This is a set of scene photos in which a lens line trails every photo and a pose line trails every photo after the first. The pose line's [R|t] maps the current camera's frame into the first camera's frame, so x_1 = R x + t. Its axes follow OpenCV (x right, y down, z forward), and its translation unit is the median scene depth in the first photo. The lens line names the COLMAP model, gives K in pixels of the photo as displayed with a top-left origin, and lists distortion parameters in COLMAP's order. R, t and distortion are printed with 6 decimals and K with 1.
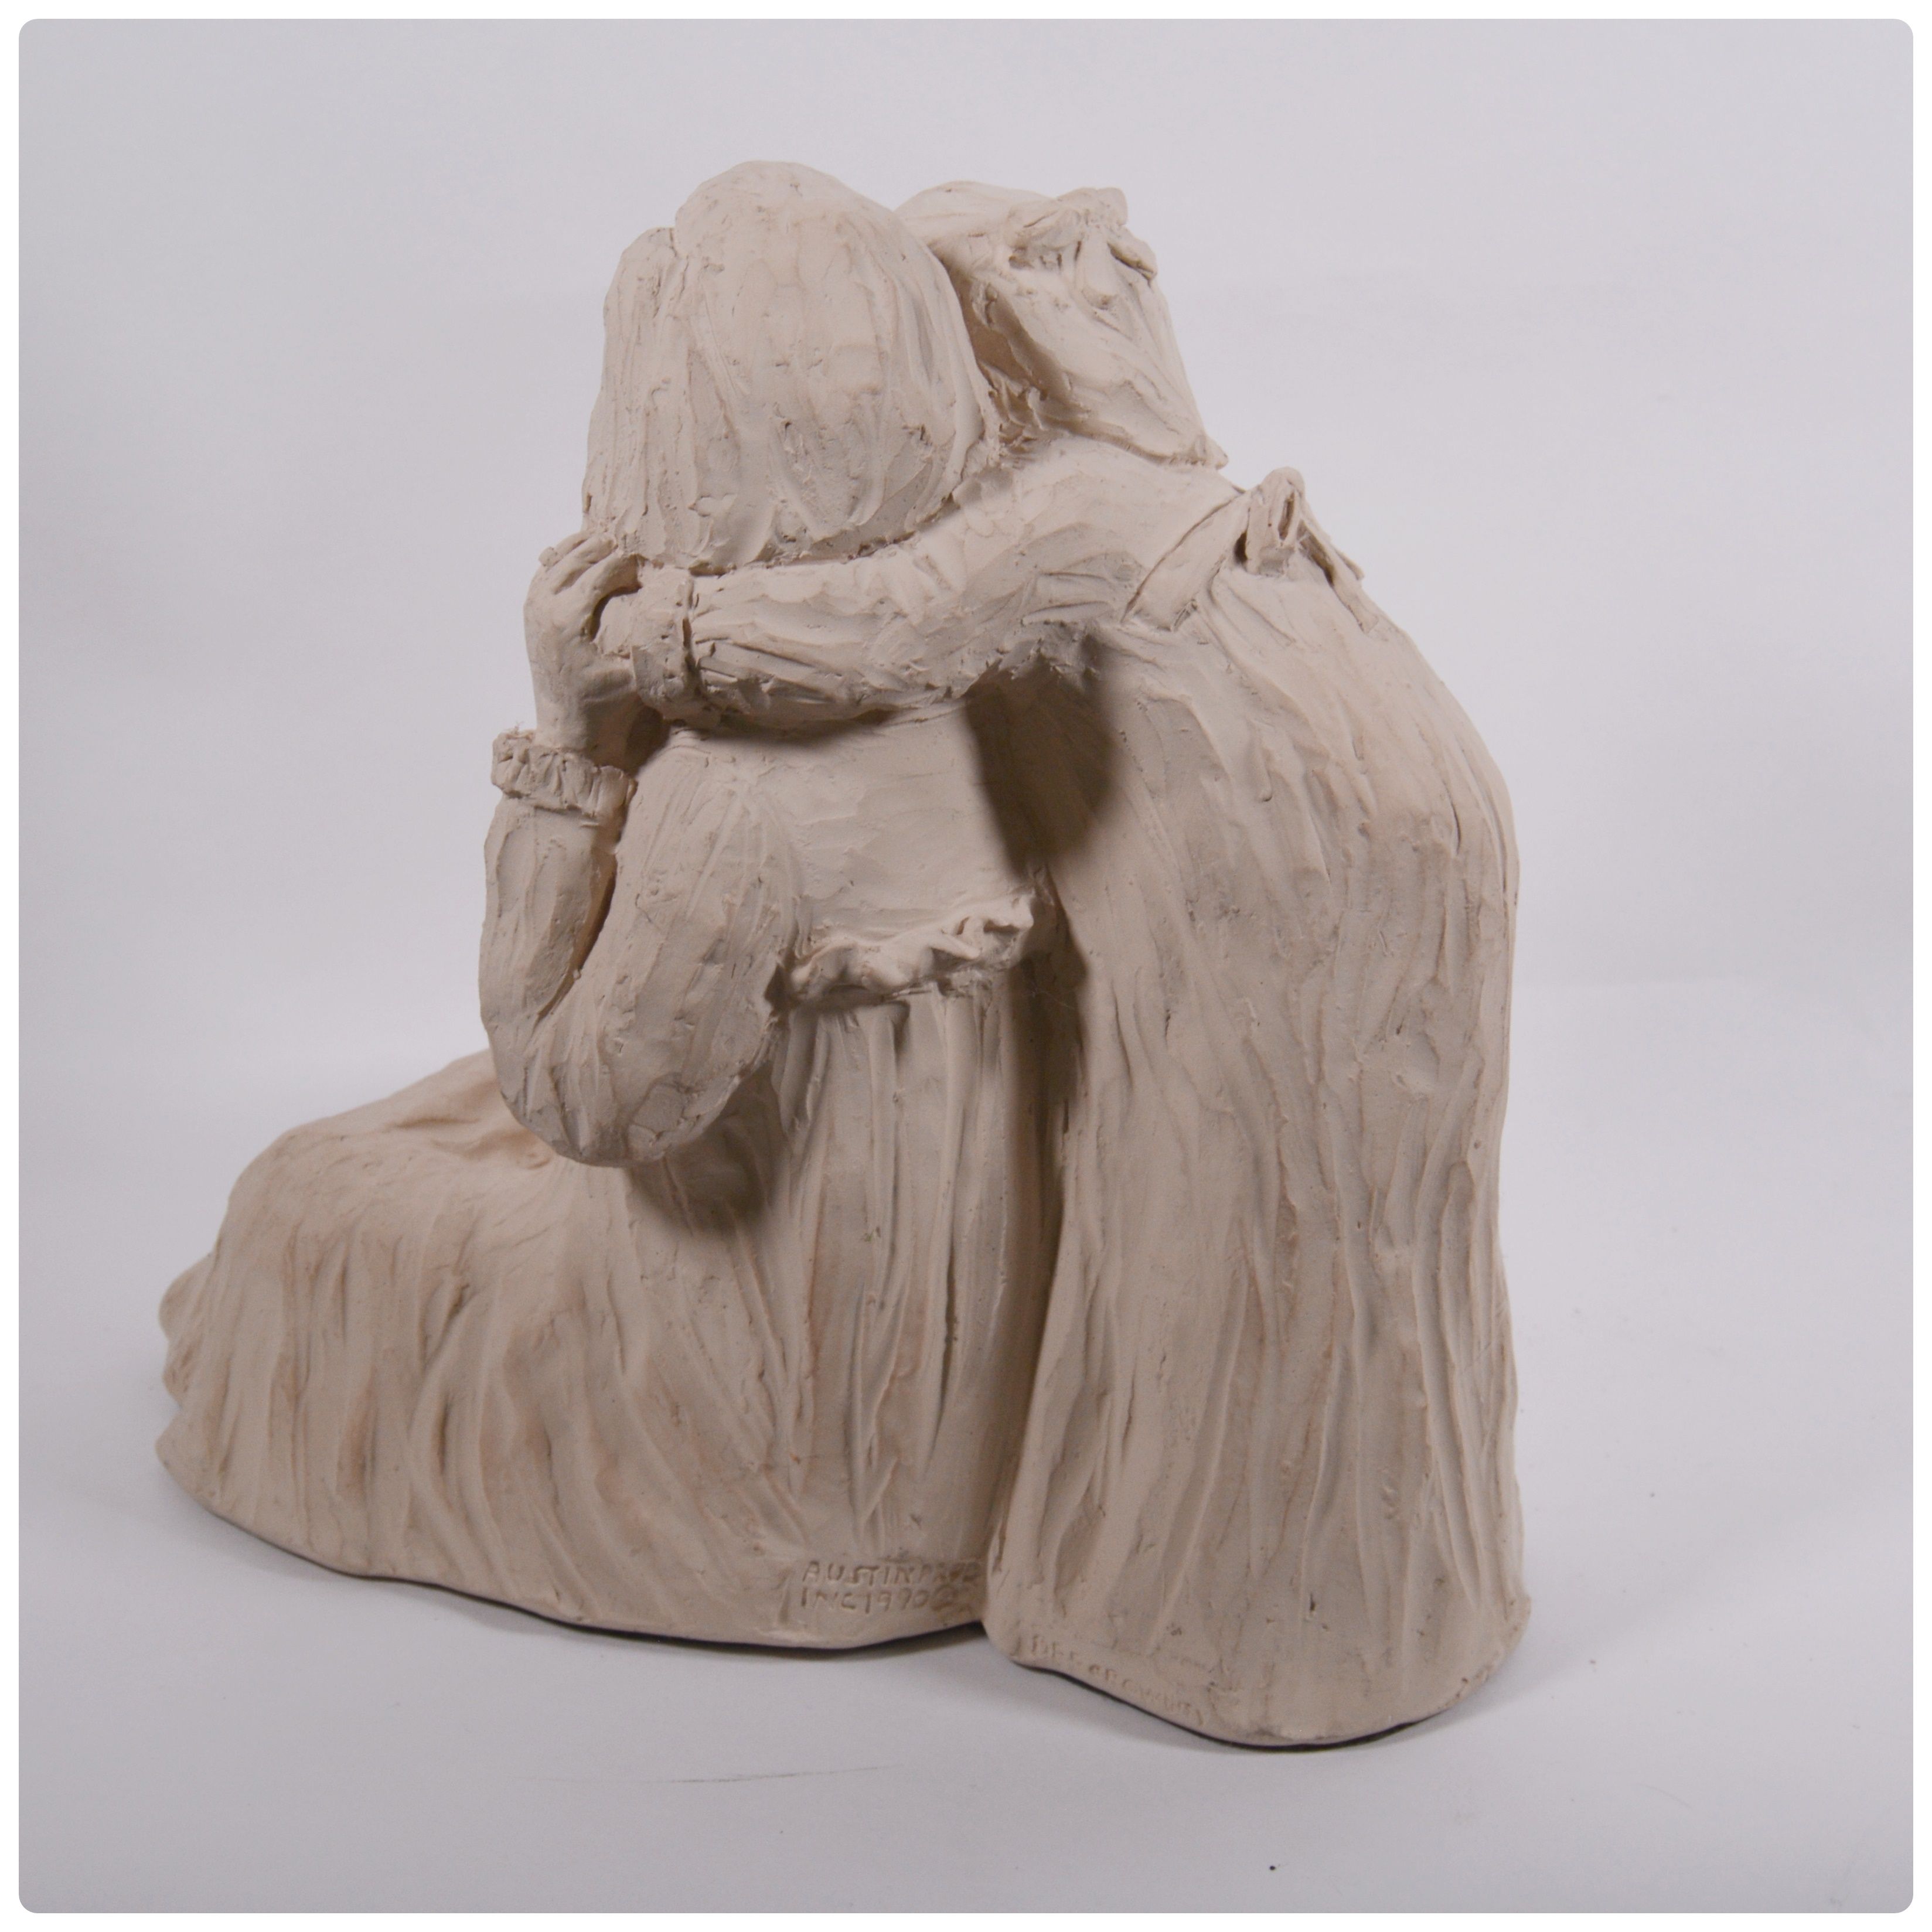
lens RADIAL K [[4377.8, 0, 964.7], [0, 4377.8, 965.5], [0, 0, 1]] dist [-0.015164, 0.000000]
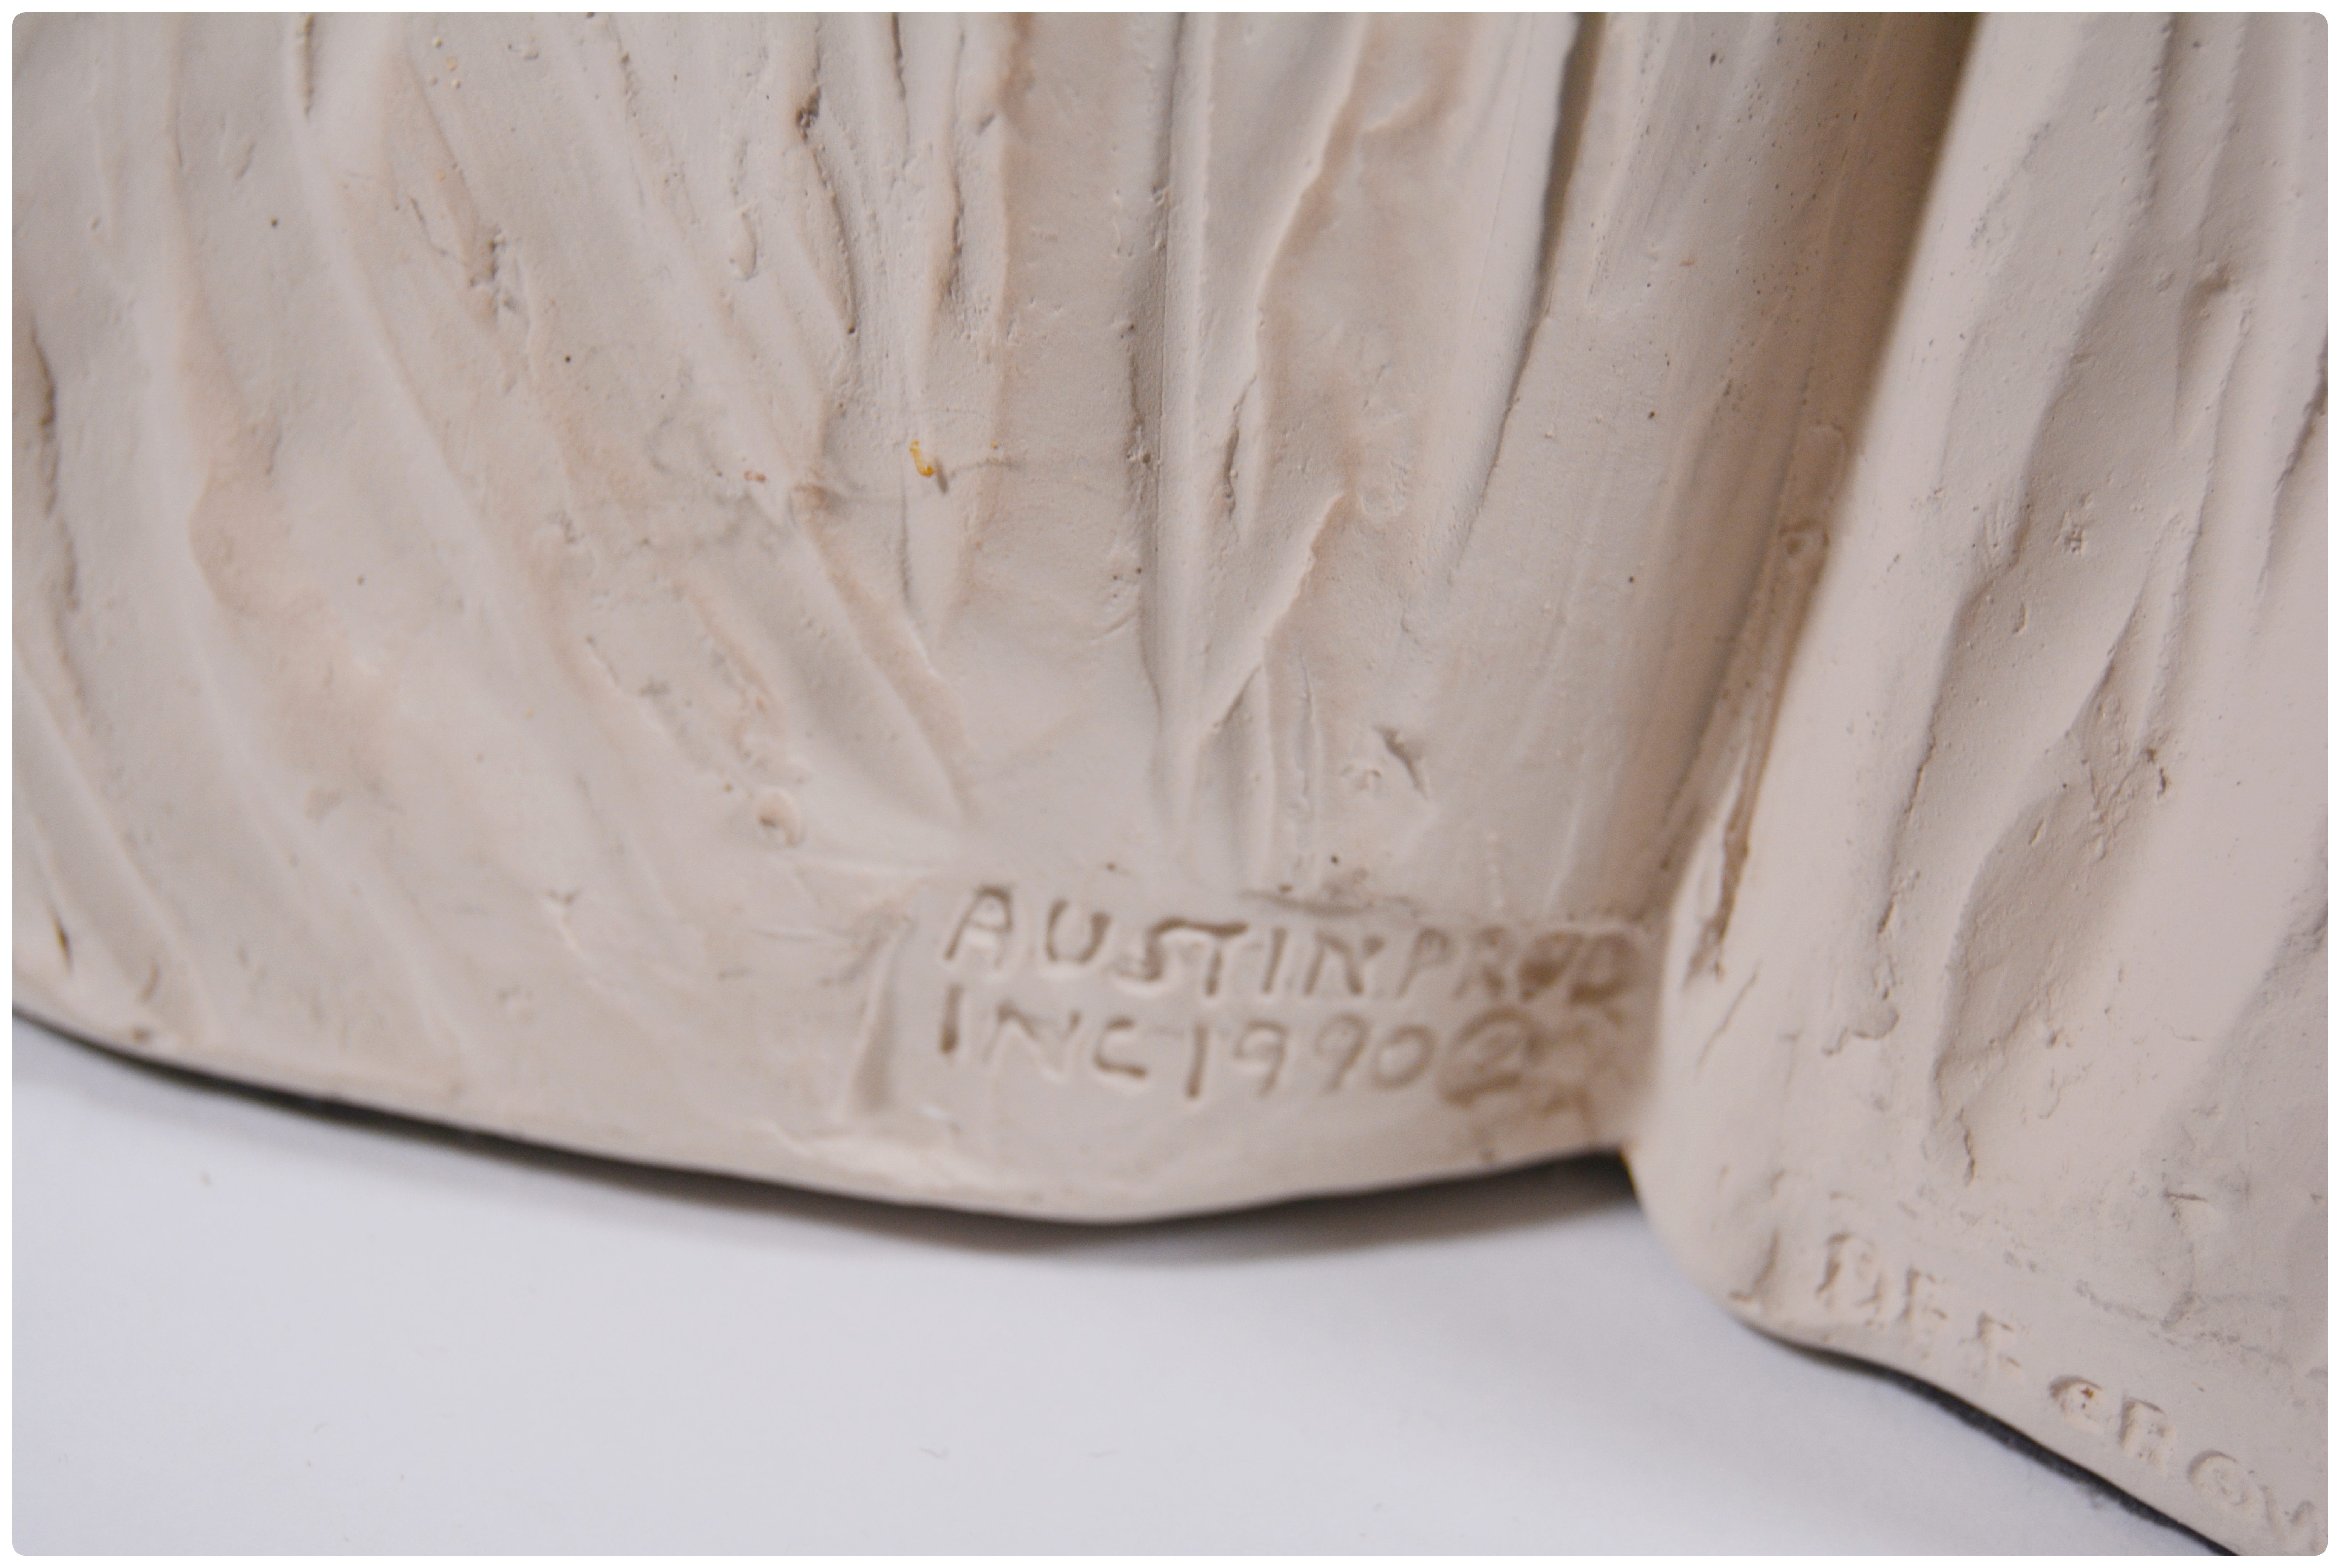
lens RADIAL K [[4841.4, 0, 1169.3], [0, 4841.4, 784.4], [0, 0, 1]] dist [0.038363, 0.000000]
pose [[0.995251, 0.069770, -0.067875, -0.005465], [-0.061660, 0.991450, 0.114997, 0.097122], [0.075318, -0.110265, 0.991044, 0.721600]]
